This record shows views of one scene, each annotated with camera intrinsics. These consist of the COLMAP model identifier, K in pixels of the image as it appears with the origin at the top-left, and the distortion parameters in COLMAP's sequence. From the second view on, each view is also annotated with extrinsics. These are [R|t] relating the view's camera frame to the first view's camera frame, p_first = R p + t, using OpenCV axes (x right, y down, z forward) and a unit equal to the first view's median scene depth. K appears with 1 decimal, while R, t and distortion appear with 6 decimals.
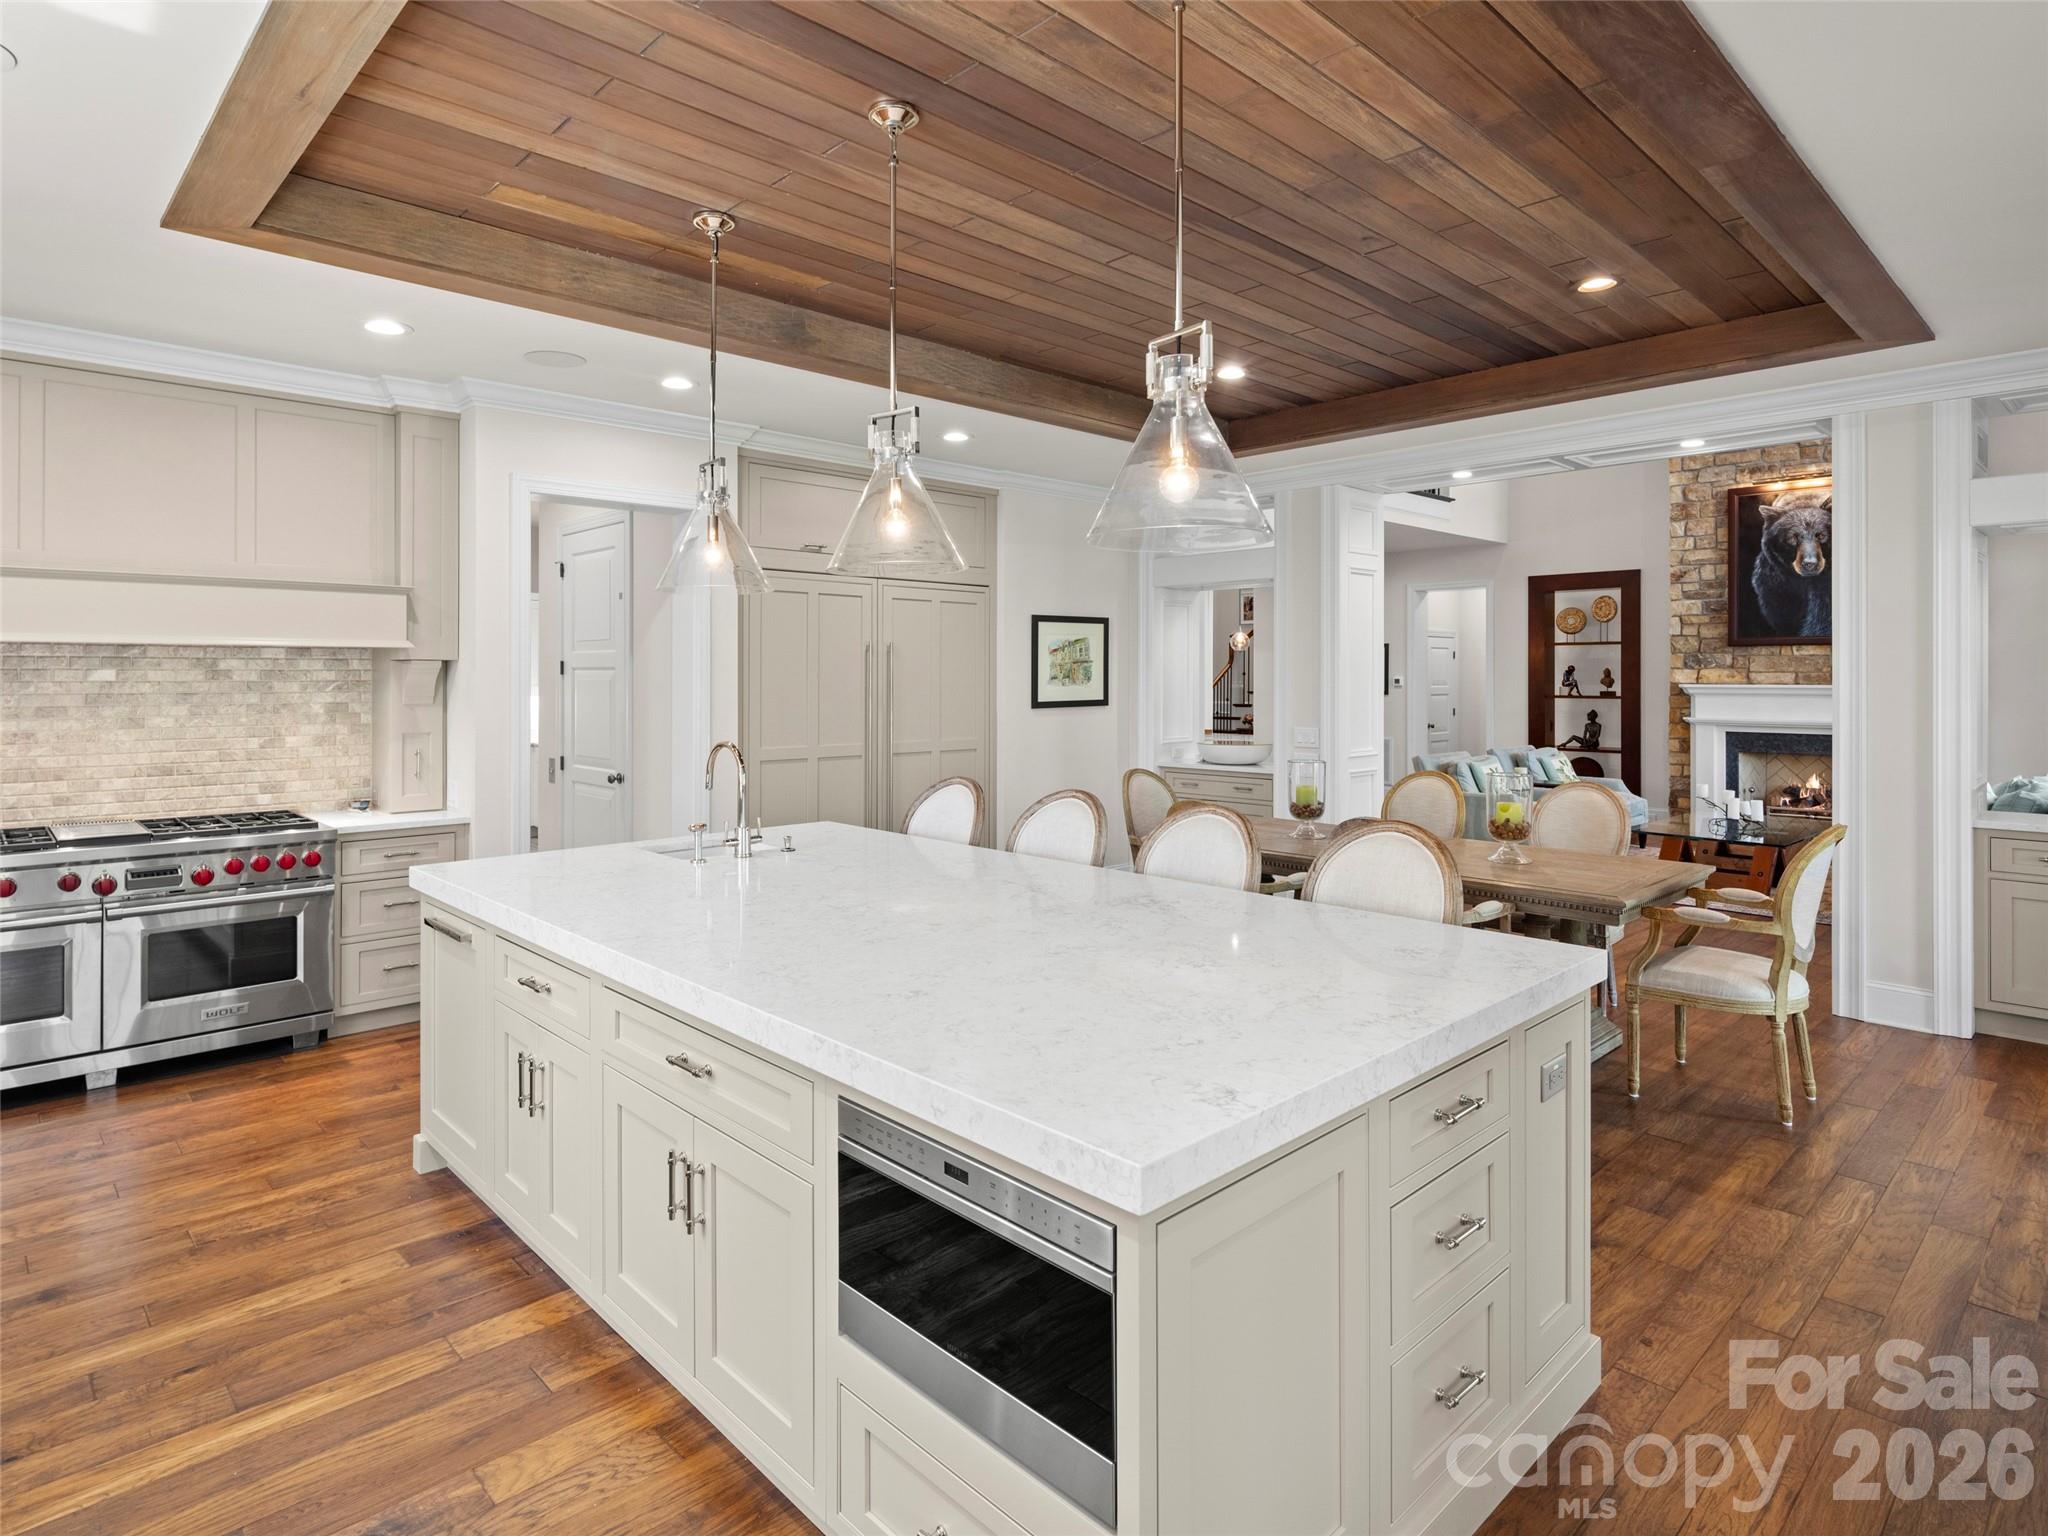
lens RADIAL K [[1118.3, 0, 1002.3], [0, 1118.3, 678.8], [0, 0, 1]] dist [-0.001018, -0.001401]
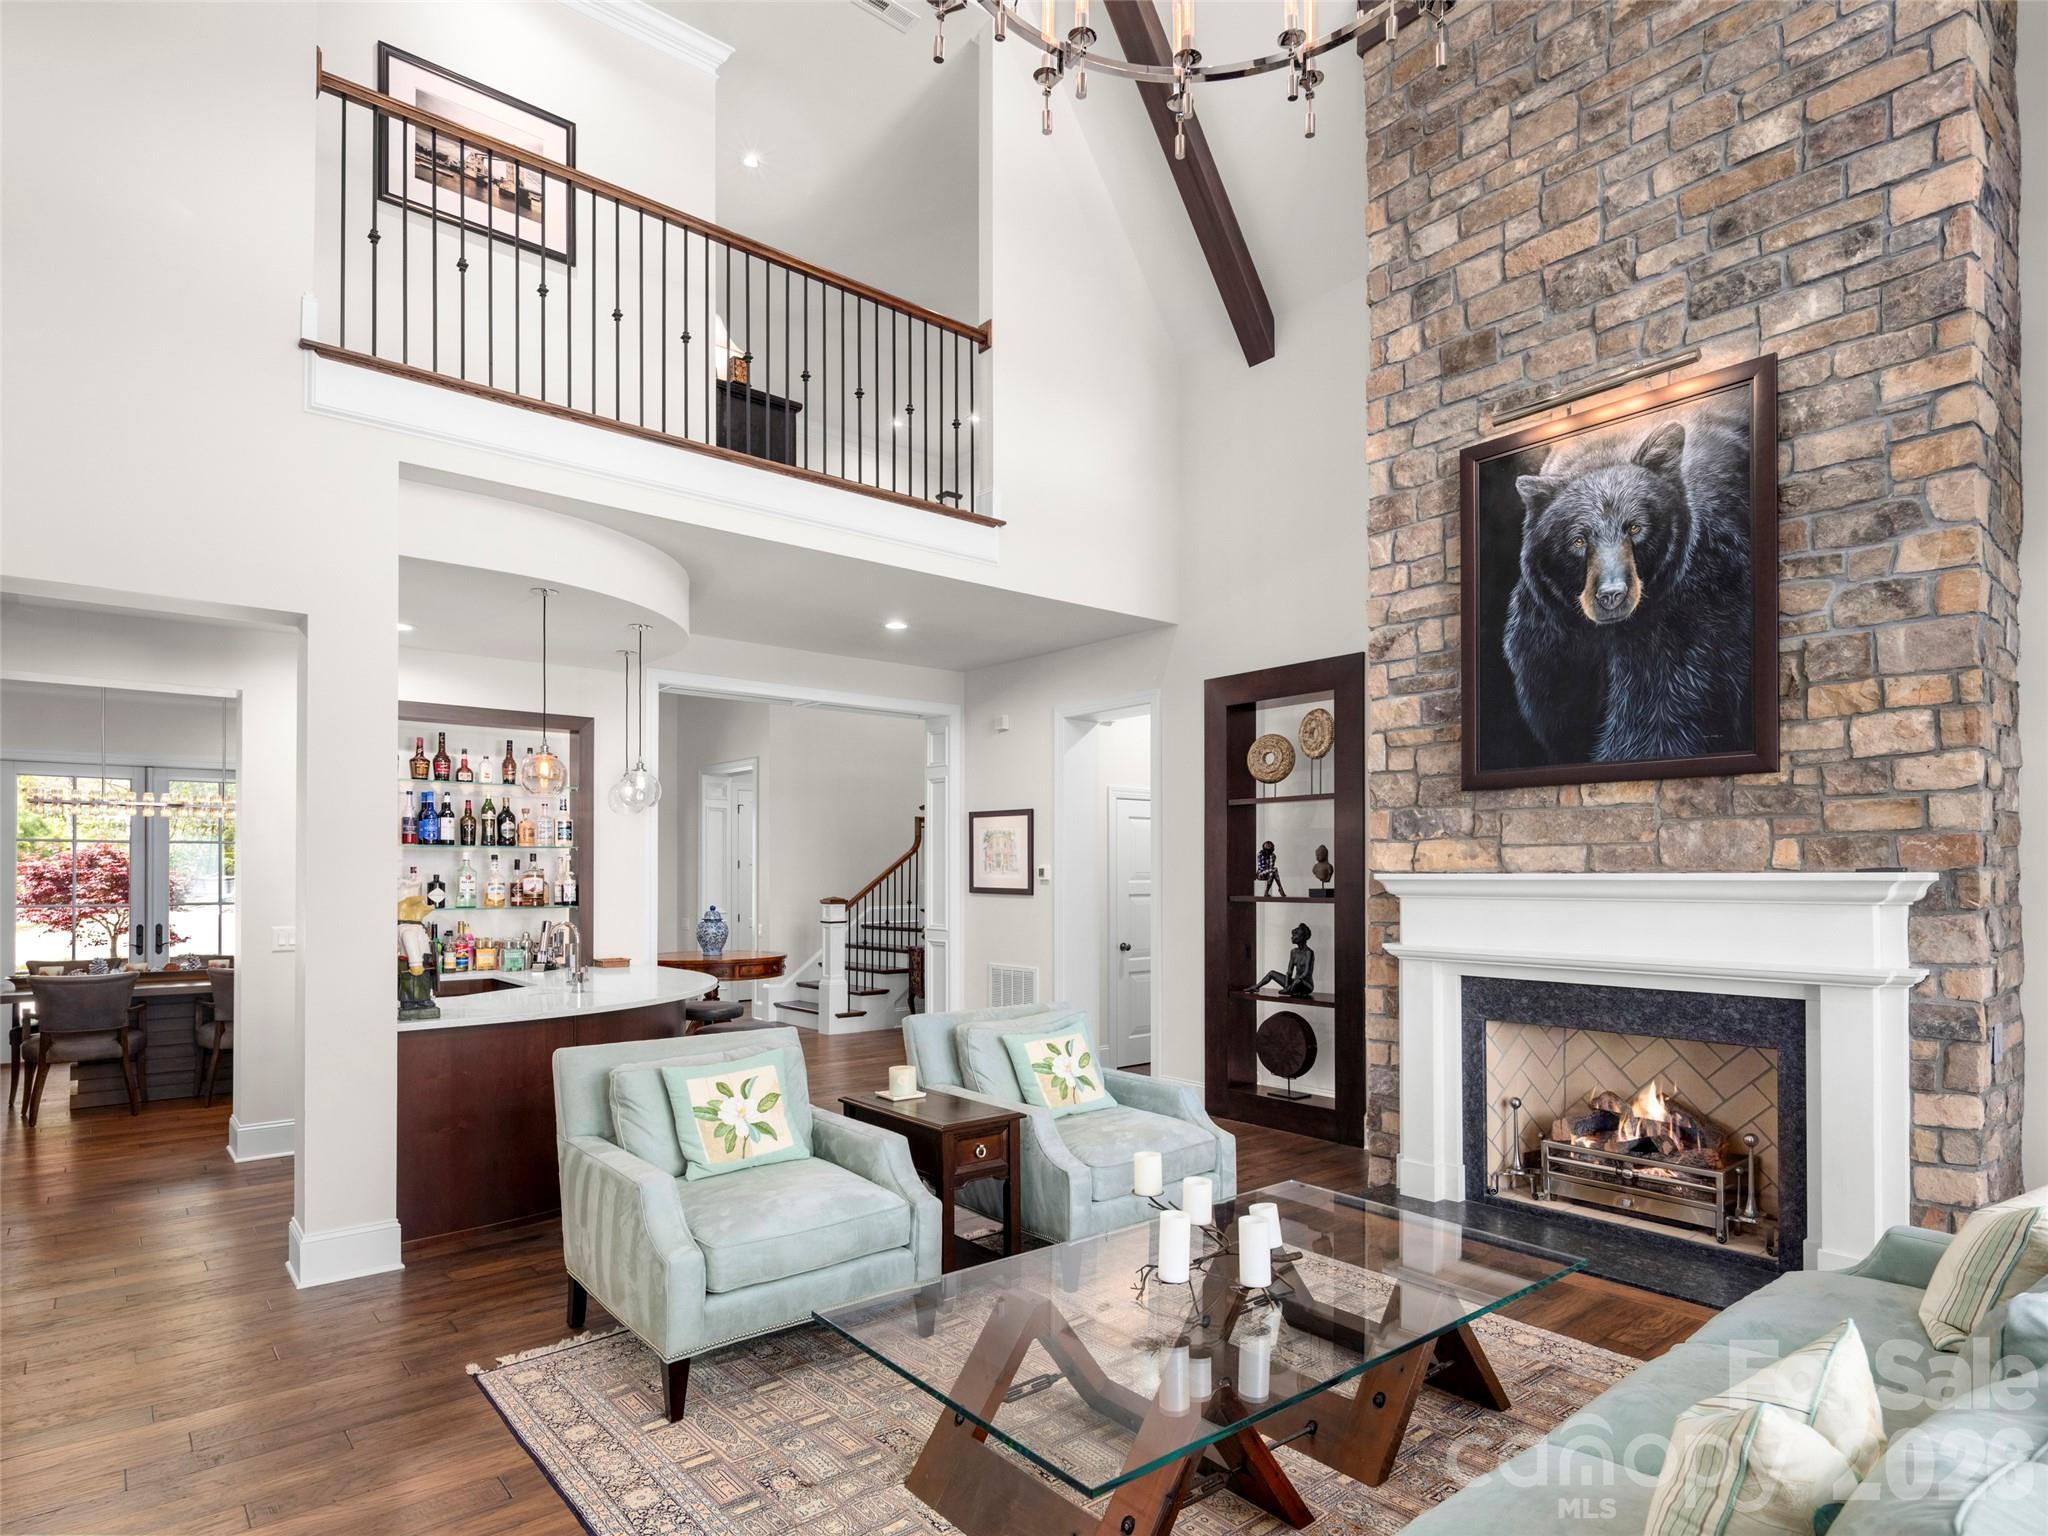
lens RADIAL K [[1103.1, 0, 1078.5], [0, 1103.1, 872.2], [0, 0, 1]] dist [0.003908, -0.004278]
pose [[0.999487, -0.000834, -0.032020, 0.494456], [0.000641, 0.999982, -0.006037, 0.007036], [0.032025, 0.006014, 0.999469, 0.527797]]
